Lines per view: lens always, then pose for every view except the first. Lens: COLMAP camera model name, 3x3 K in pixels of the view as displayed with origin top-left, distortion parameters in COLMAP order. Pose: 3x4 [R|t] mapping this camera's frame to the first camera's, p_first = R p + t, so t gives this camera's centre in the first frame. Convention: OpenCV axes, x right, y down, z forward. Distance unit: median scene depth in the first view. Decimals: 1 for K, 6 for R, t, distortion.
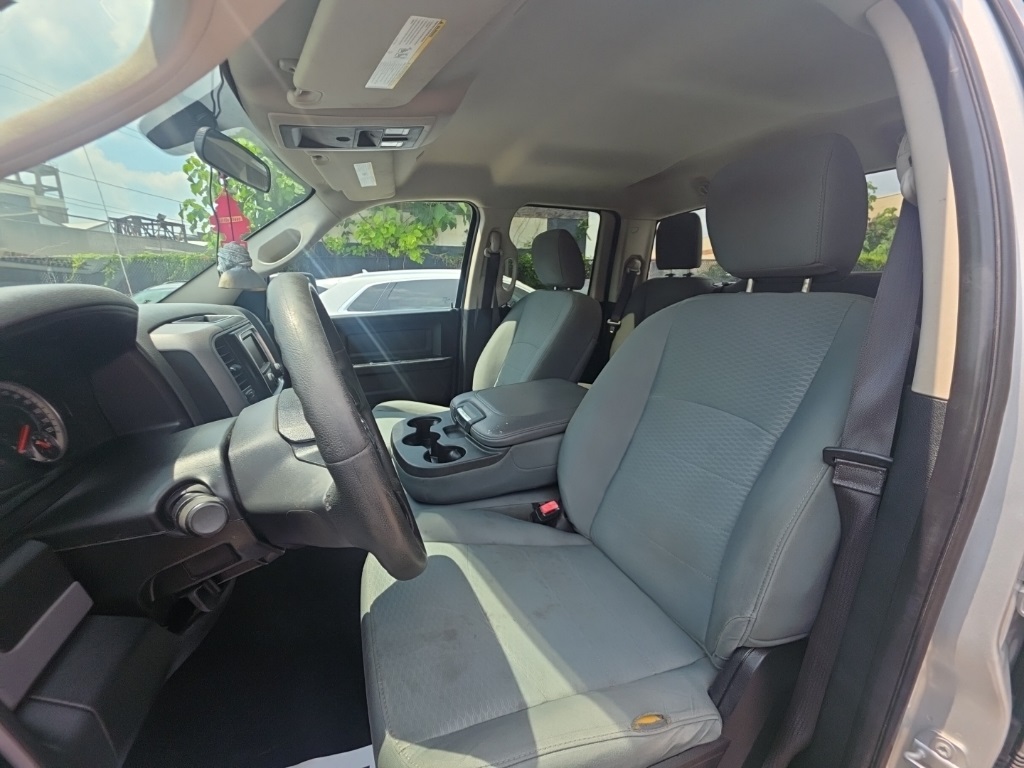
lens RADIAL K [[404.6, 0, 505.1], [0, 404.6, 392.4], [0, 0, 1]] dist [0.011558, -0.008561]
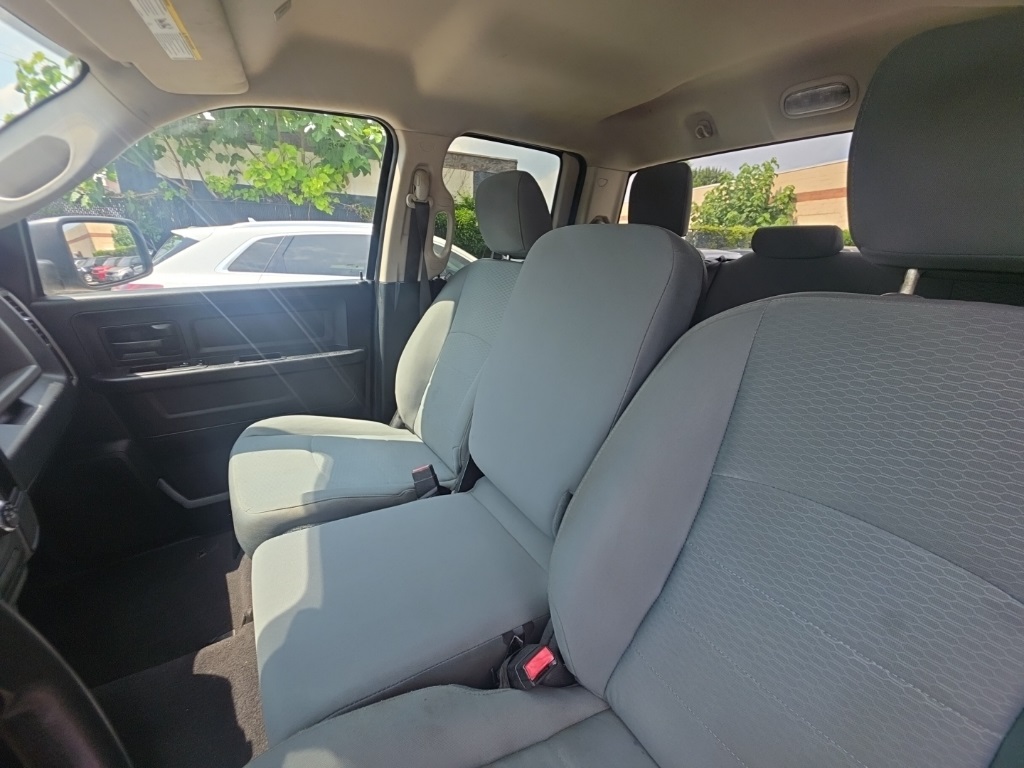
lens RADIAL K [[404.6, 0, 505.2], [0, 404.6, 386.3], [0, 0, 1]] dist [0.011558, -0.008561]
pose [[0.983339, -0.023872, 0.180209, -0.015811], [0.009620, 0.996784, 0.079552, -0.074733], [-0.181529, -0.076493, 0.980406, 0.240591]]
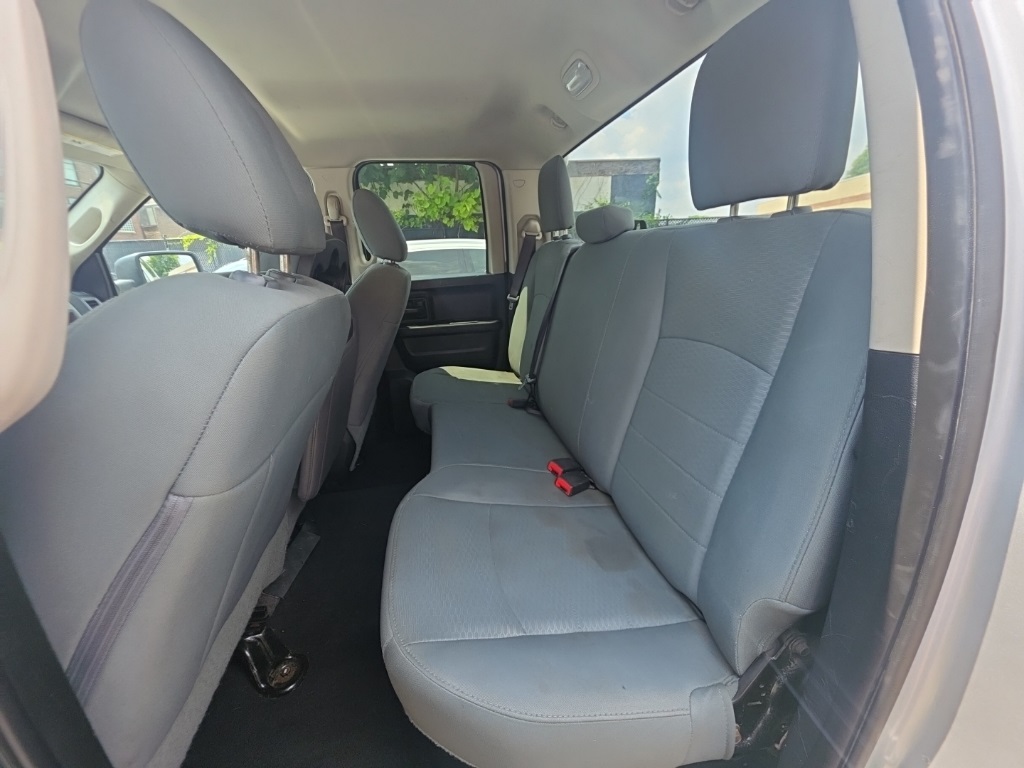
lens RADIAL K [[404.6, 0, 512.4], [0, 404.6, 387.9], [0, 0, 1]] dist [0.011558, -0.008561]
pose [[0.978651, 0.035055, -0.202517, 0.499097], [-0.022122, 0.997589, 0.065773, -0.044954], [0.204334, -0.059888, 0.977068, 0.177618]]
